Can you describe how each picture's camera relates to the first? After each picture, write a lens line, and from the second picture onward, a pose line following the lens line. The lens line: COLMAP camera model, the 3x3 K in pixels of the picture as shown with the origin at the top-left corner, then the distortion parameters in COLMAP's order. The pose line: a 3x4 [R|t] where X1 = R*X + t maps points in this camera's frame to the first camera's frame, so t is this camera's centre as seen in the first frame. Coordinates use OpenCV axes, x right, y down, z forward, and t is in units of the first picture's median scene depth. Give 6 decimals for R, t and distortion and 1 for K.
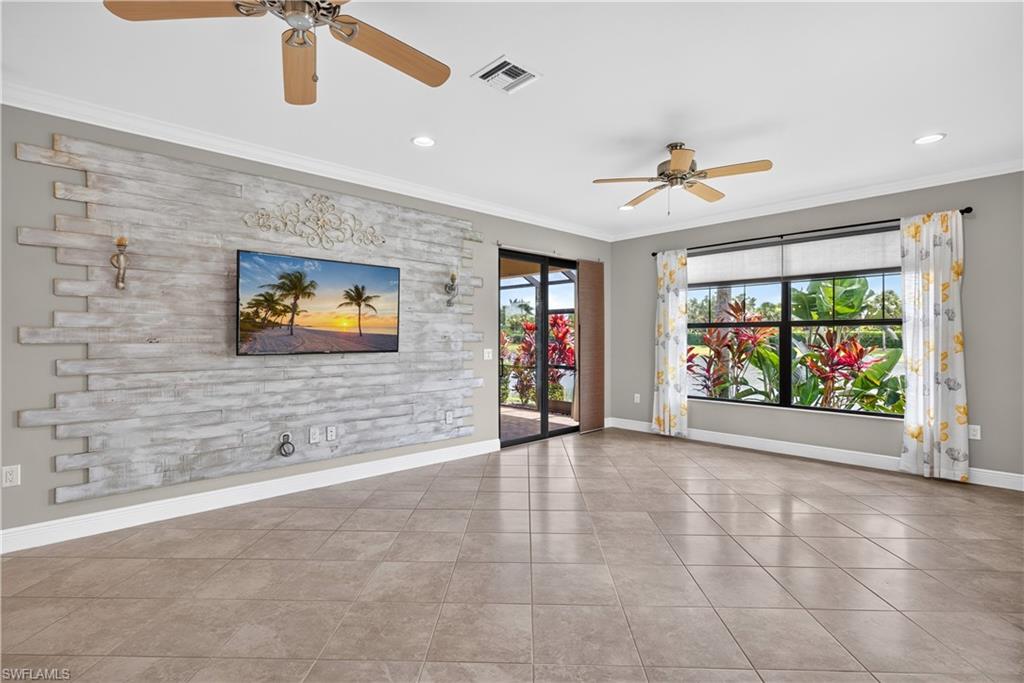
lens RADIAL K [[486.2, 0, 514.7], [0, 486.2, 339.7], [0, 0, 1]] dist [-0.001940, 0.000510]
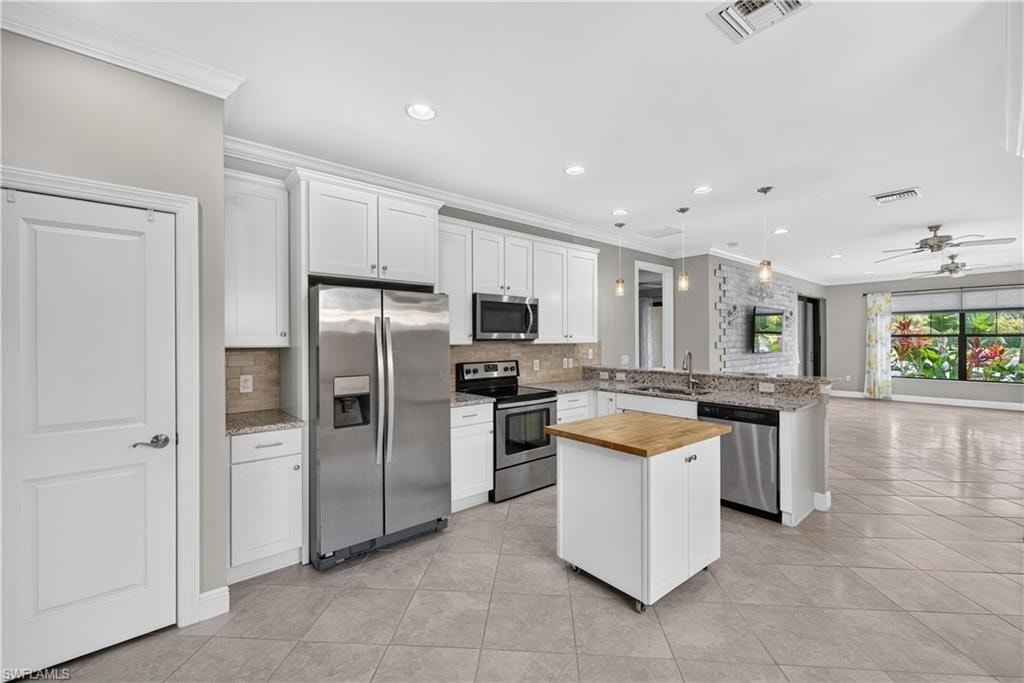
lens RADIAL K [[433.1, 0, 509.0], [0, 433.1, 342.3], [0, 0, 1]] dist [0.004142, -0.001350]
pose [[0.999090, -0.004034, -0.042452, -1.306535], [0.004233, 0.999981, 0.004581, -0.025821], [0.042433, -0.004757, 0.999088, -0.859444]]
